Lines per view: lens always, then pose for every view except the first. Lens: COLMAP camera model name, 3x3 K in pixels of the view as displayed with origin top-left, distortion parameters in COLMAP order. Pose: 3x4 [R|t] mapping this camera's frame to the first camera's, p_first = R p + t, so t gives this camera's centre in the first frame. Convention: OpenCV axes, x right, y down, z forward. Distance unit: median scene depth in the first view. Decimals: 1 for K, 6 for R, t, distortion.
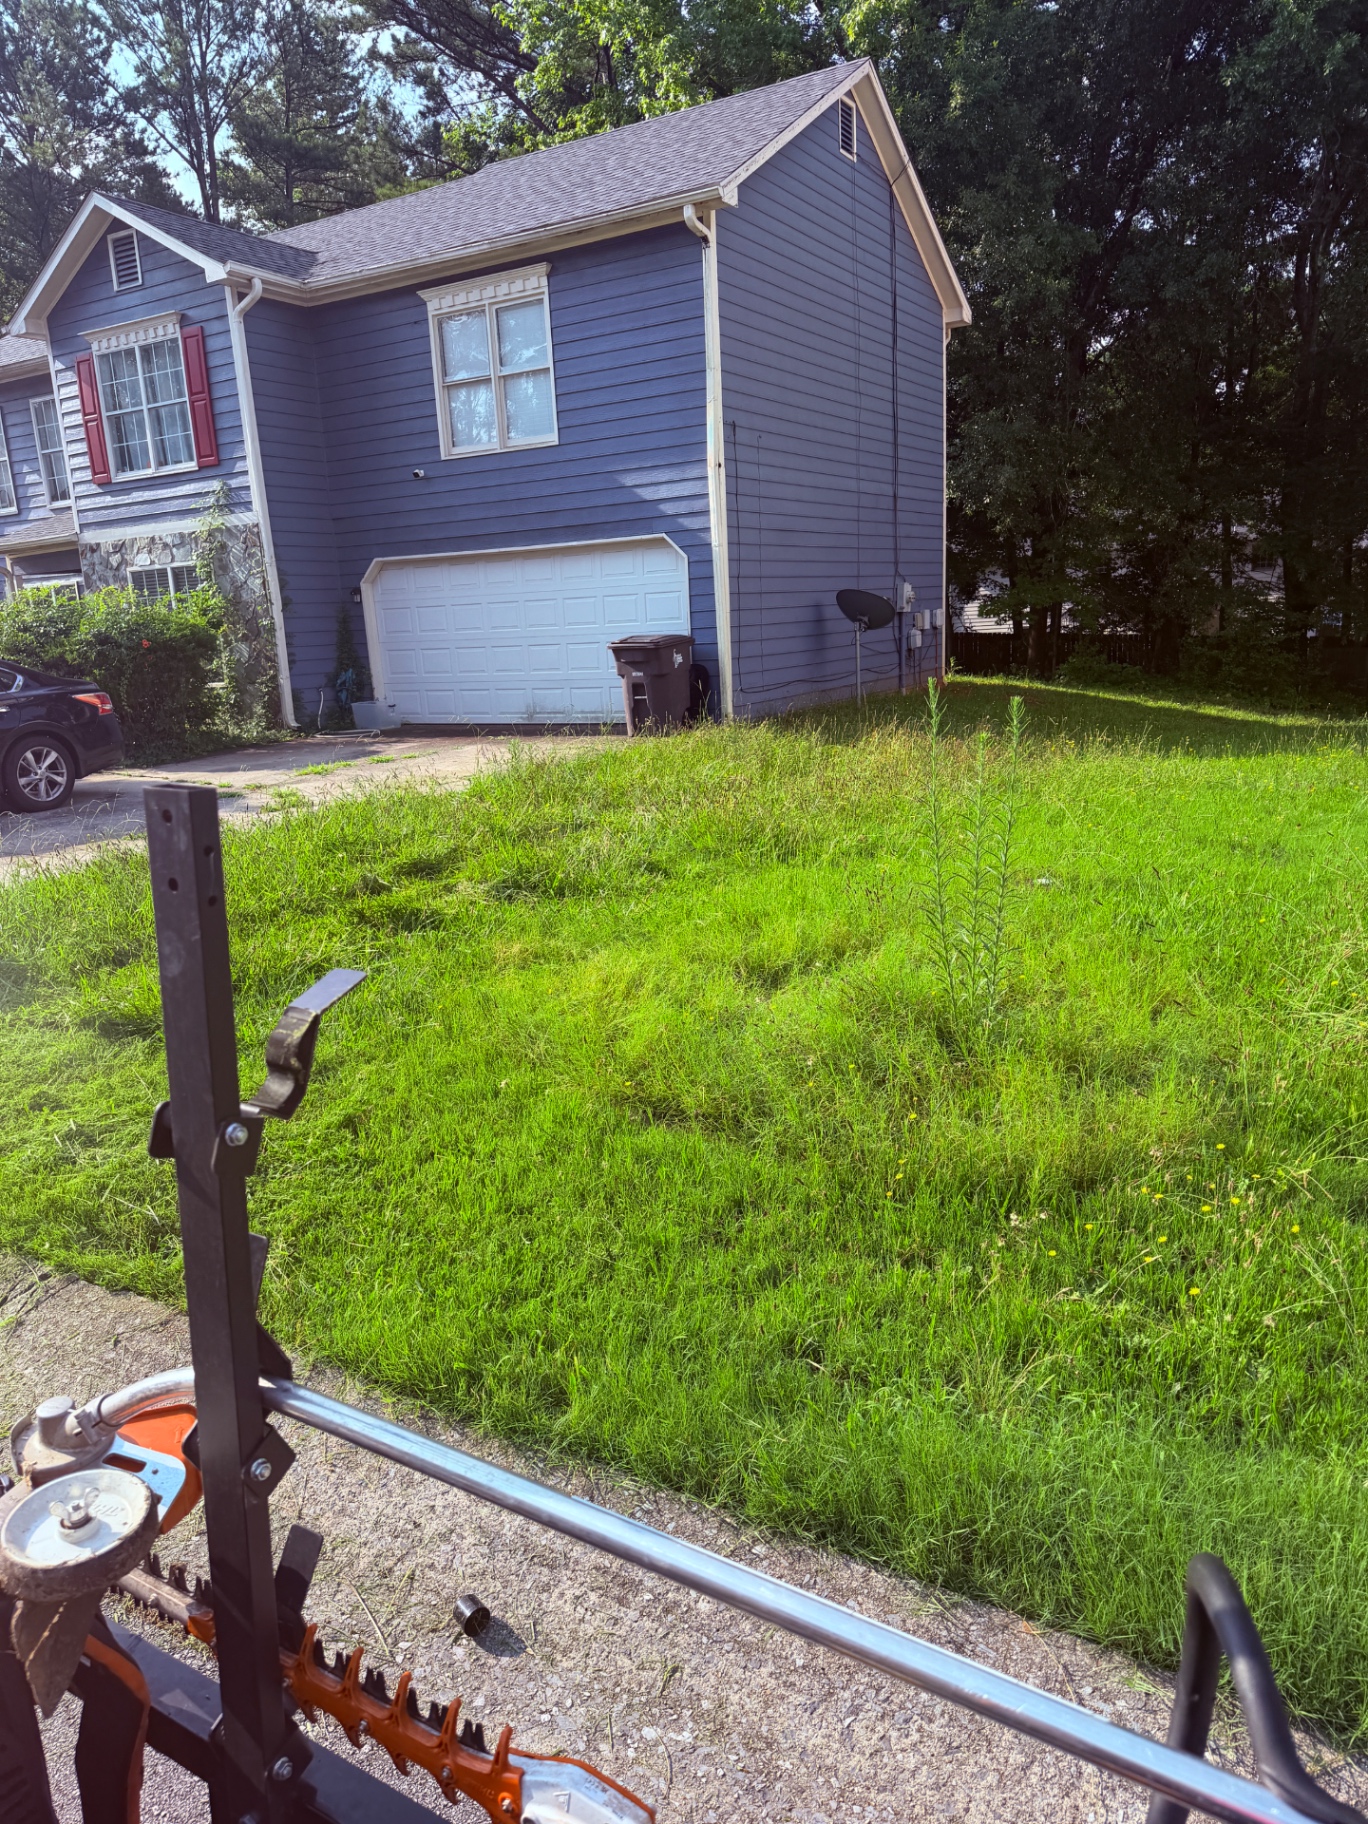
lens RADIAL K [[1283.5, 0, 684.0], [0, 1283.5, 912.0], [0, 0, 1]] dist [-0.001255, -0.003321]
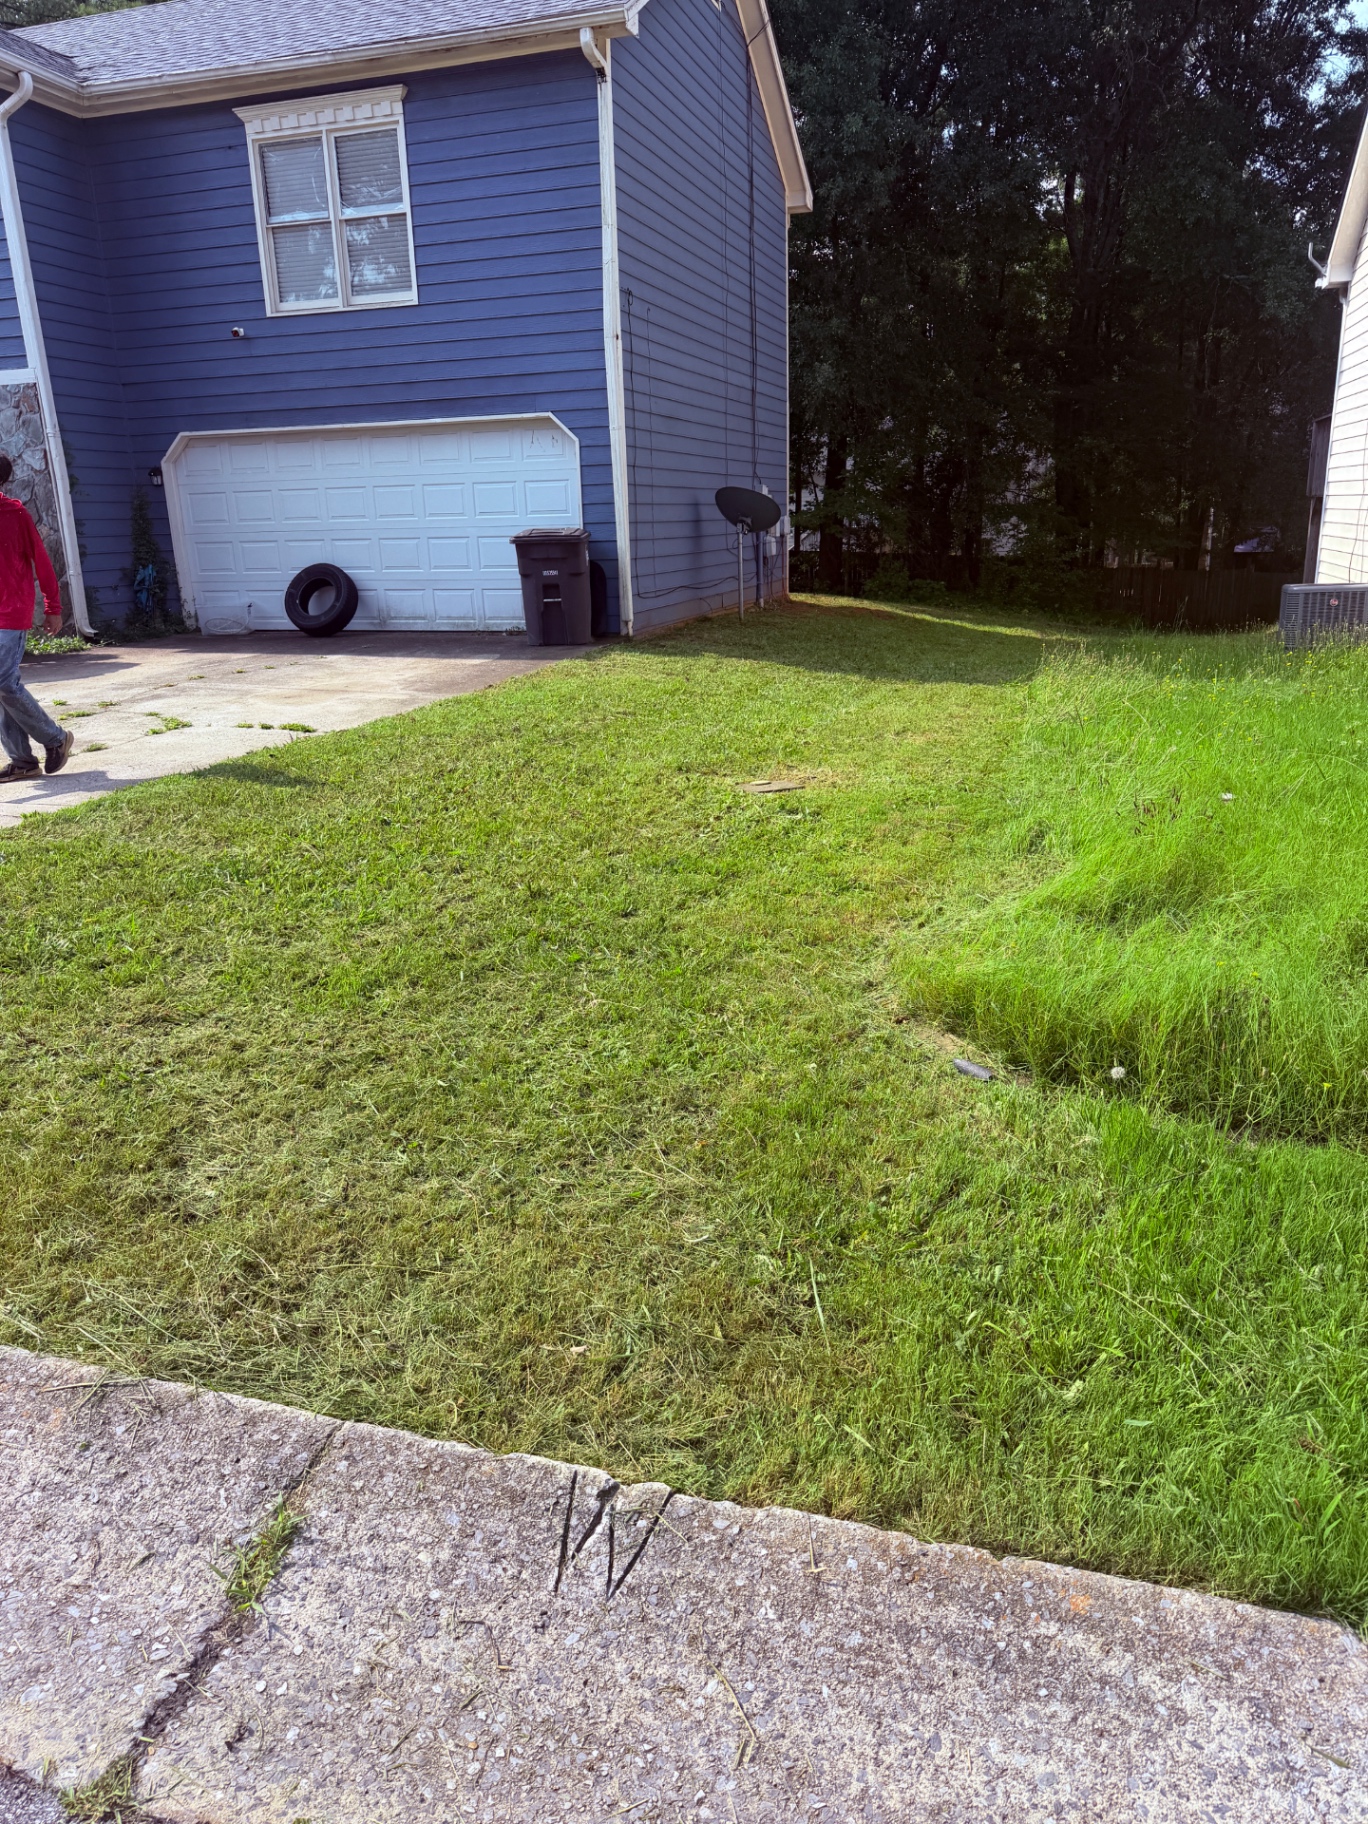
lens RADIAL K [[1283.5, 0, 684.0], [0, 1283.5, 912.0], [0, 0, 1]] dist [-0.001255, -0.003321]
pose [[0.975535, -0.037697, 0.216588, -0.122415], [0.024485, 0.997690, 0.063366, -0.004703], [-0.218476, -0.056512, 0.974205, 0.088470]]
